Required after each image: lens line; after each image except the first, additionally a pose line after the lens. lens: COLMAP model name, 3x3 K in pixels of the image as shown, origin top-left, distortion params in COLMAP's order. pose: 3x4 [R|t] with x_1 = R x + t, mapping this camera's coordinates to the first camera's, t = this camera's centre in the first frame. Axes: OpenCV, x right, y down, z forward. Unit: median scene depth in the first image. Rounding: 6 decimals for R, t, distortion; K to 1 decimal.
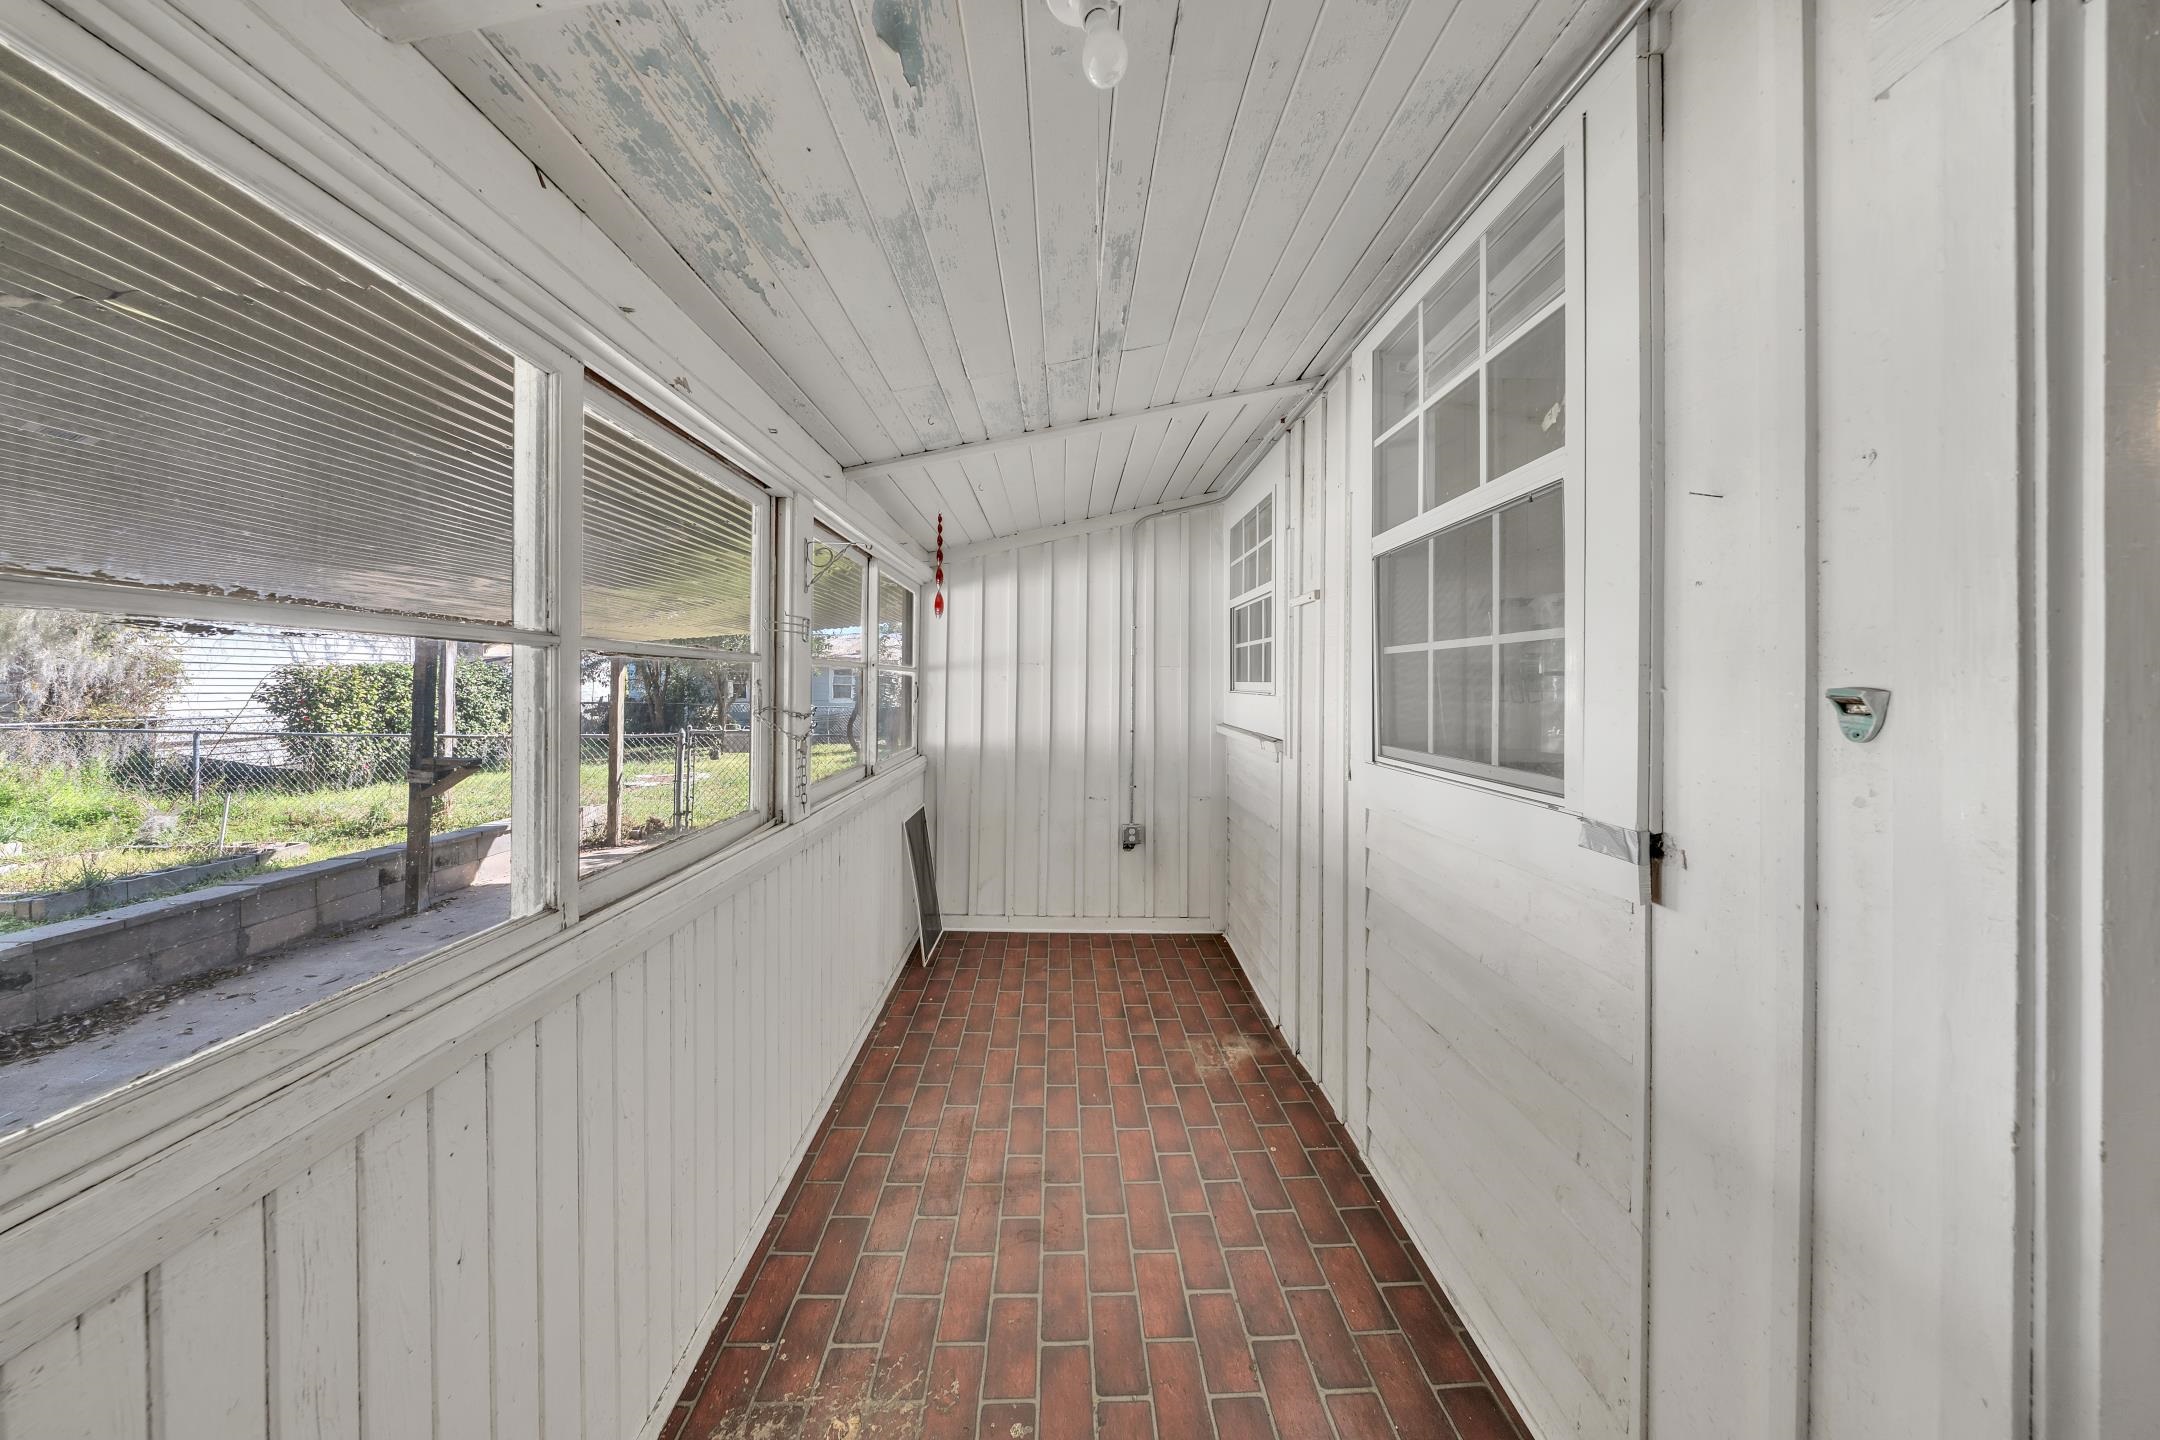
lens RADIAL K [[644.1, 0, 1067.1], [0, 644.1, 688.0], [0, 0, 1]] dist [0.000790, -0.002382]
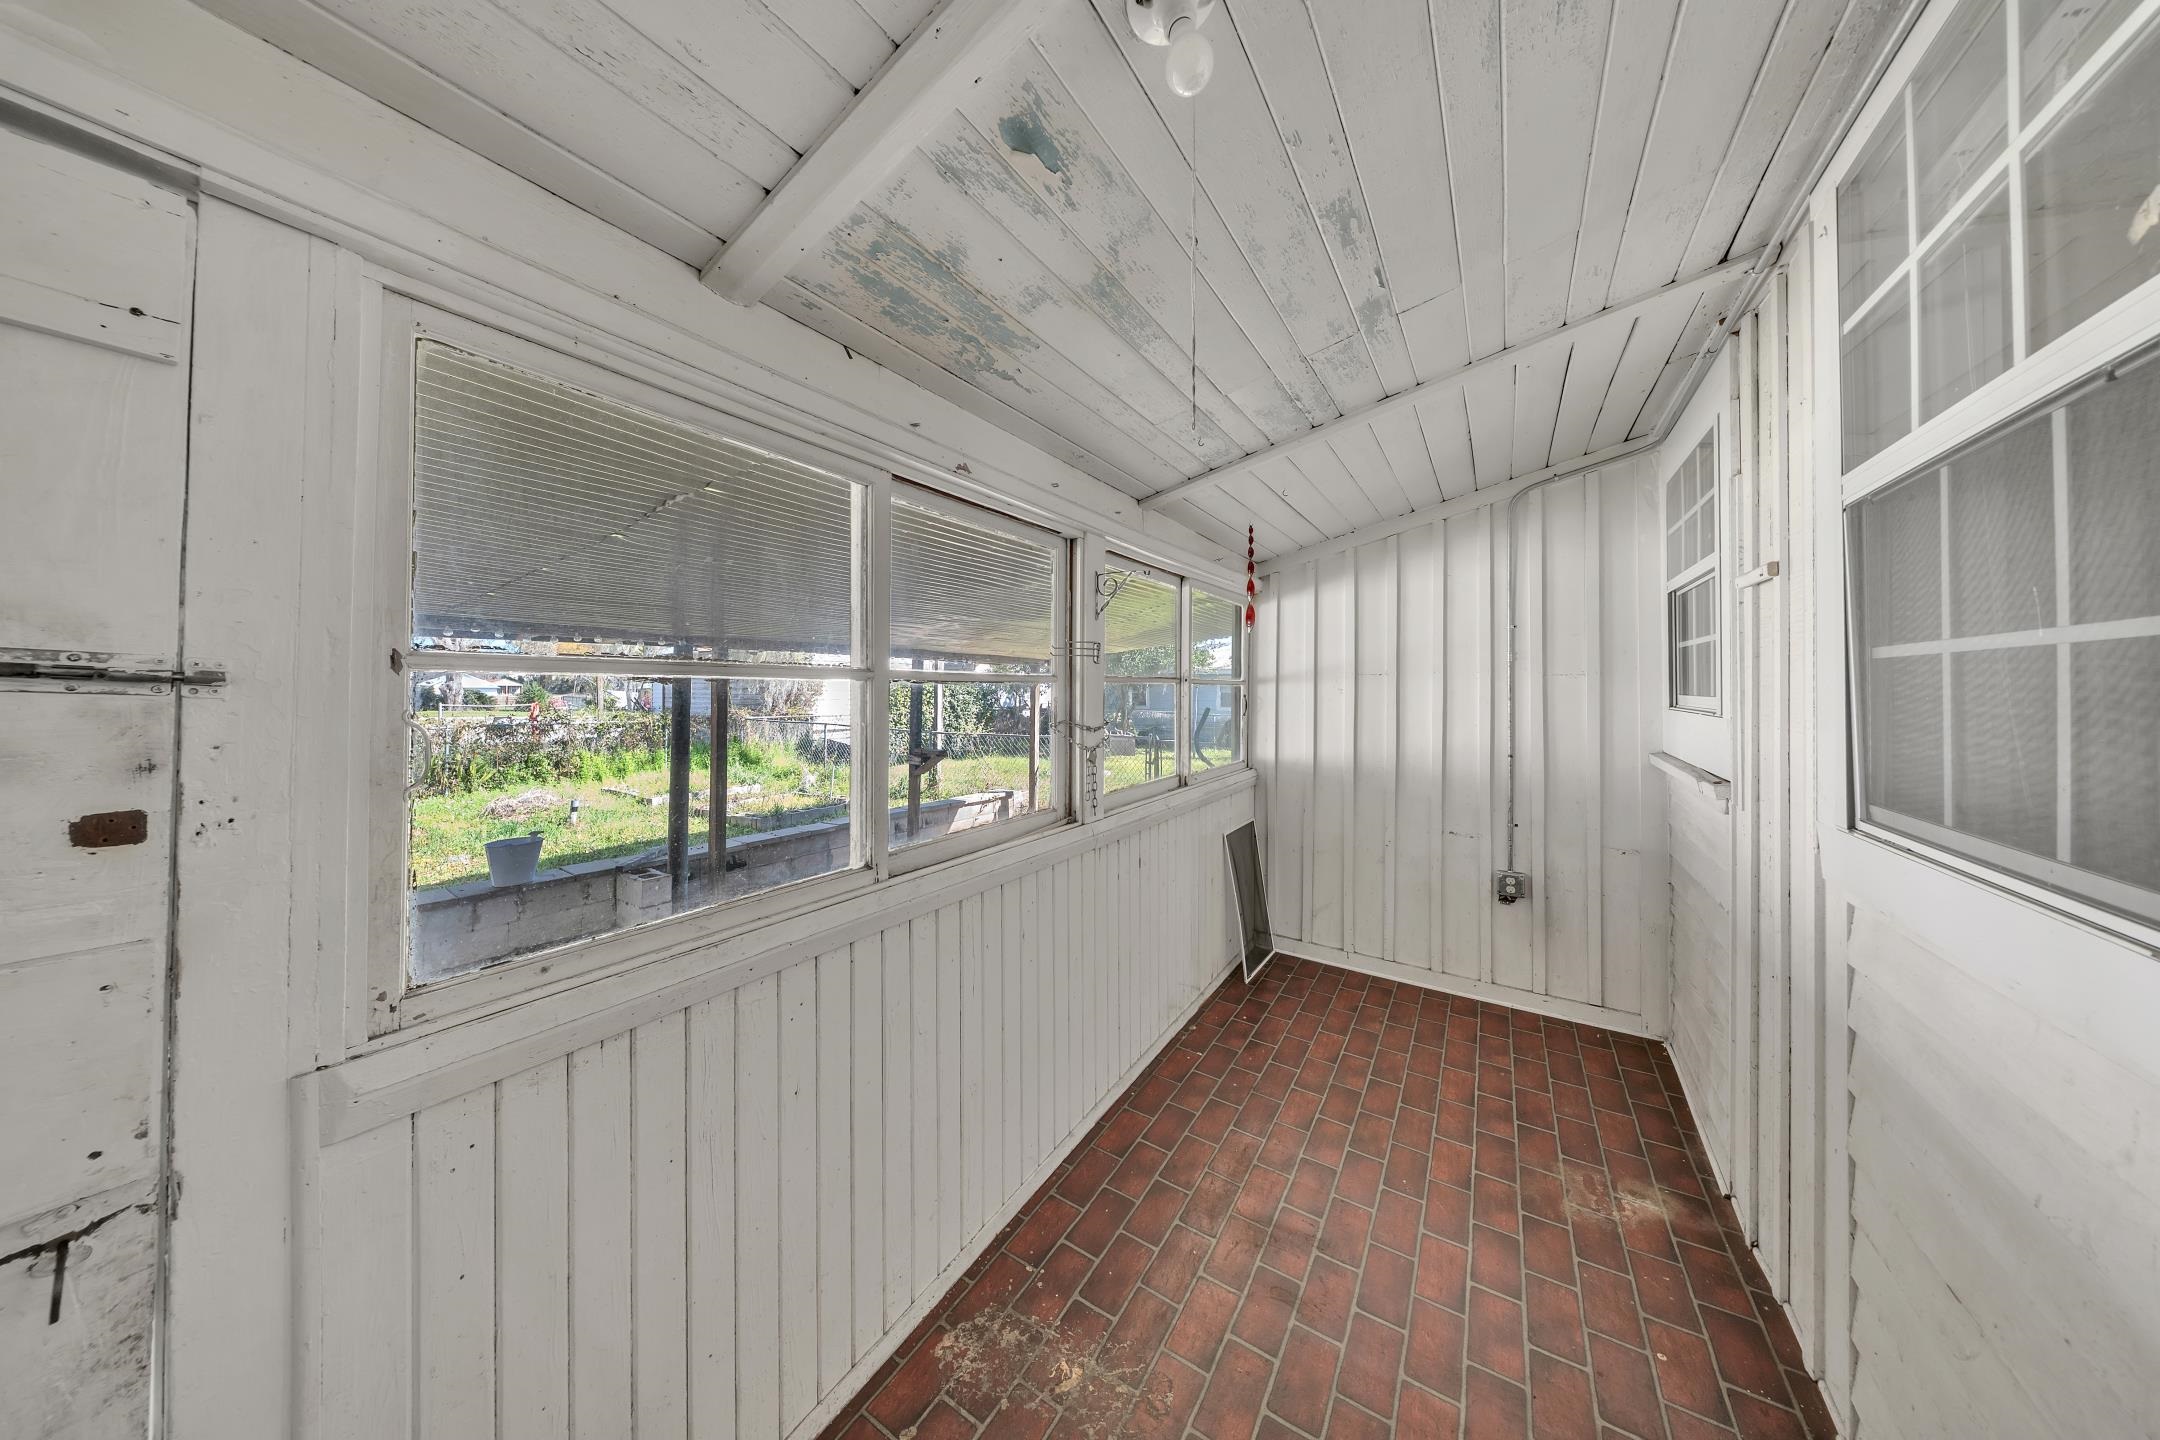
lens RADIAL K [[643.3, 0, 1069.2], [0, 643.3, 692.2], [0, 0, 1]] dist [0.009903, -0.006612]
pose [[0.827153, -0.001965, -0.561974, 0.146362], [-0.000566, 0.999990, -0.004331, -0.012720], [0.561977, 0.003900, 0.827144, 0.034761]]
